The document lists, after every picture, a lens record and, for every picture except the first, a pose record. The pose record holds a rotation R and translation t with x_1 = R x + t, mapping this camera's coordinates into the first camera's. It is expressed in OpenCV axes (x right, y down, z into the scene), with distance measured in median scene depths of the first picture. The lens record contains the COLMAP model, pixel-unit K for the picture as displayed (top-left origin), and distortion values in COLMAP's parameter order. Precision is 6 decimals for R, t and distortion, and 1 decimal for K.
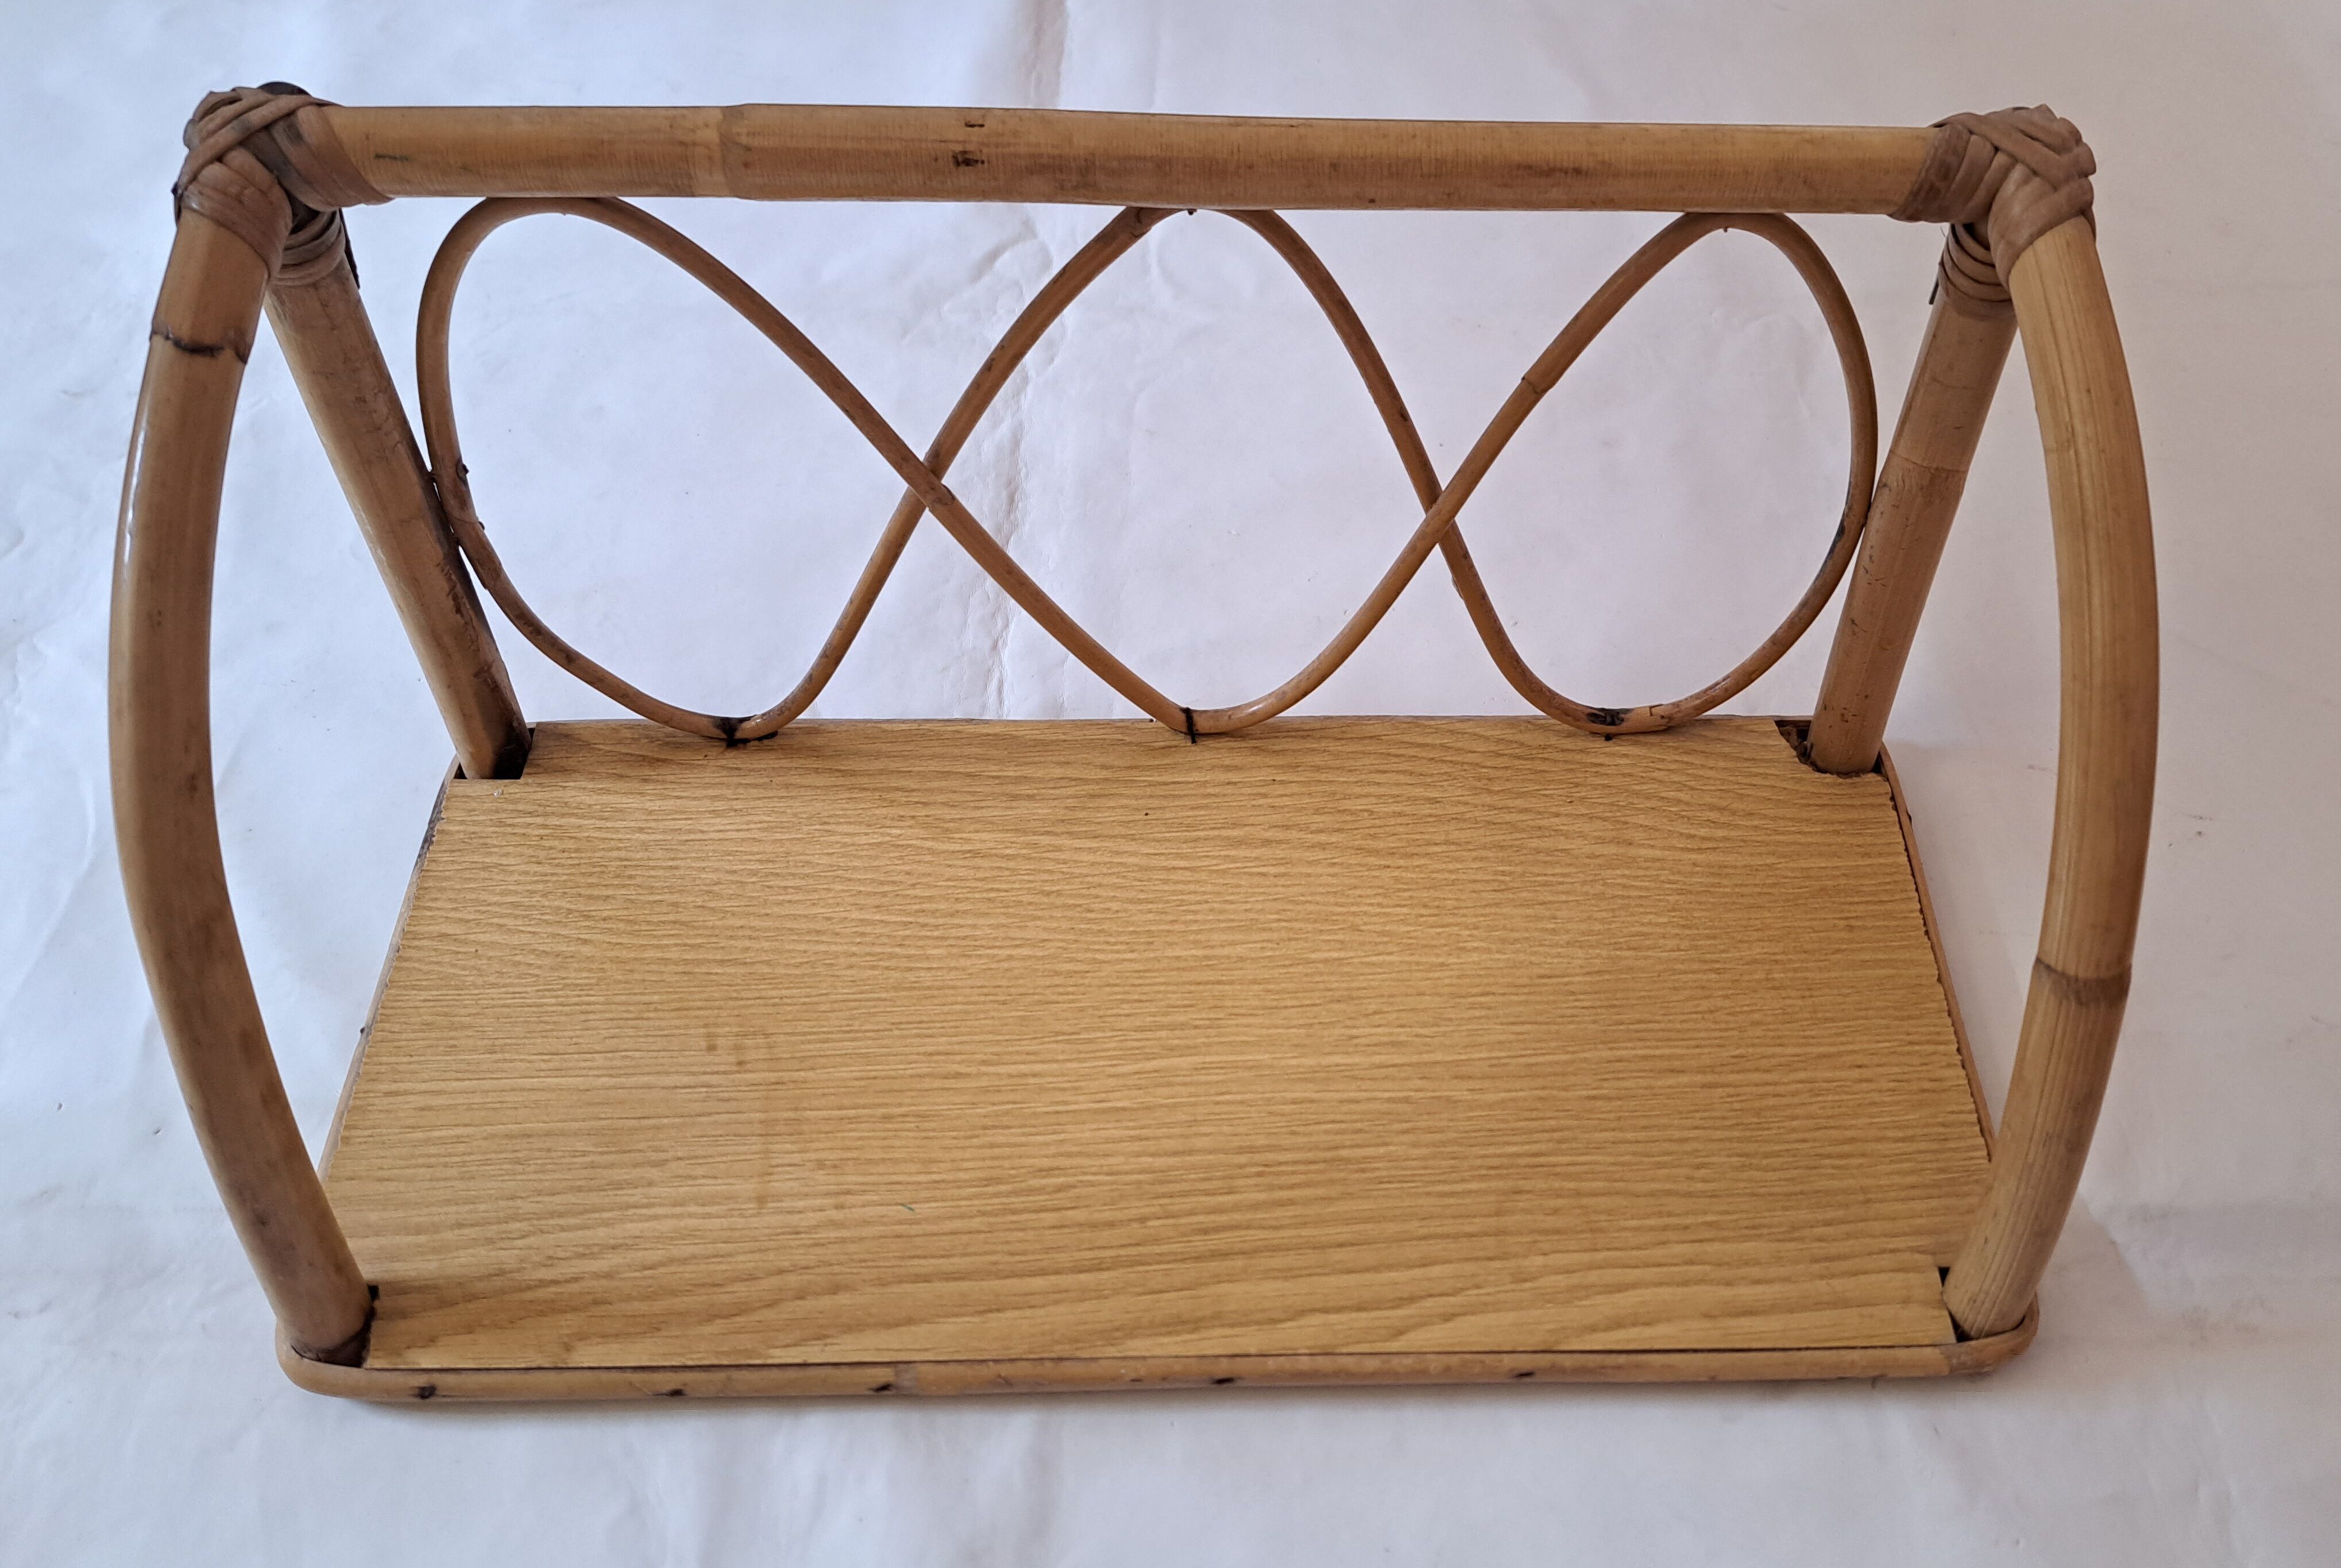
lens RADIAL K [[1955.4, 0, 1292.8], [0, 1955.4, 634.5], [0, 0, 1]] dist [0.064521, -0.109577]
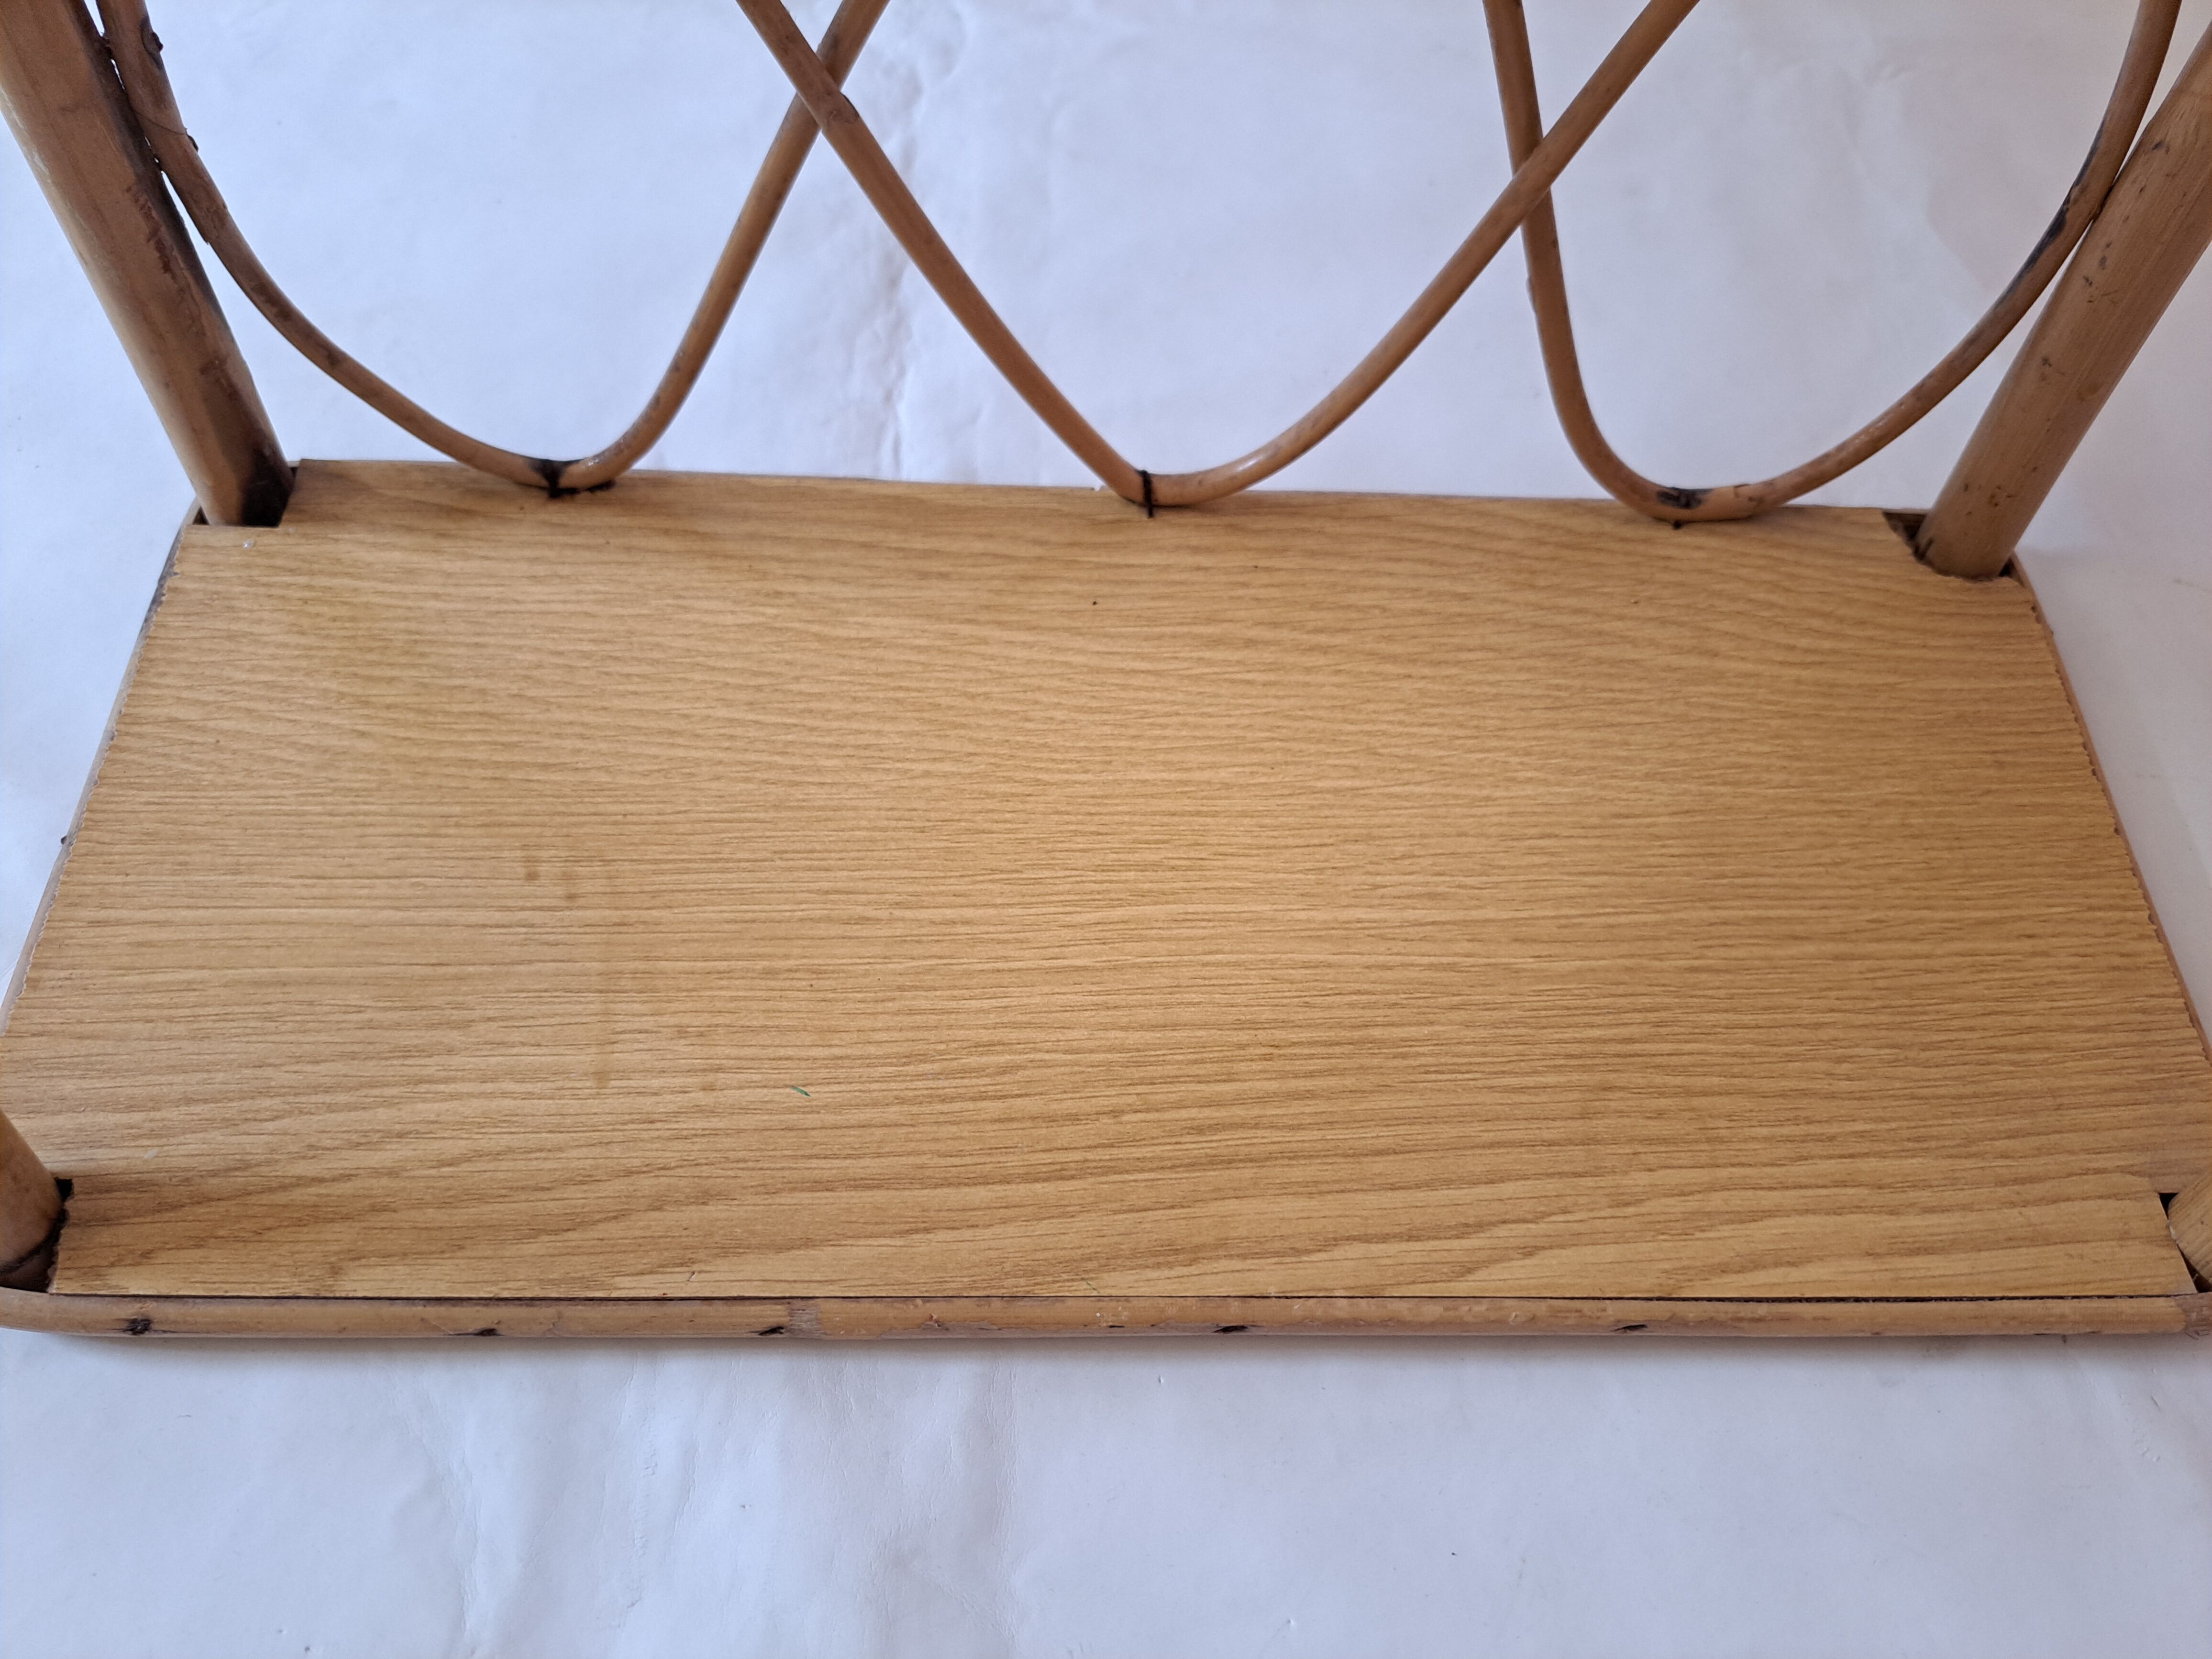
lens RADIAL K [[1639.1, 0, 1112.9], [0, 1639.1, 828.5], [0, 0, 1]] dist [0.031176, -0.063191]
pose [[0.999153, 0.025903, 0.031989, -0.096192], [-0.030438, 0.988128, 0.150588, 0.092553], [-0.027708, -0.151434, 0.988079, 0.383502]]
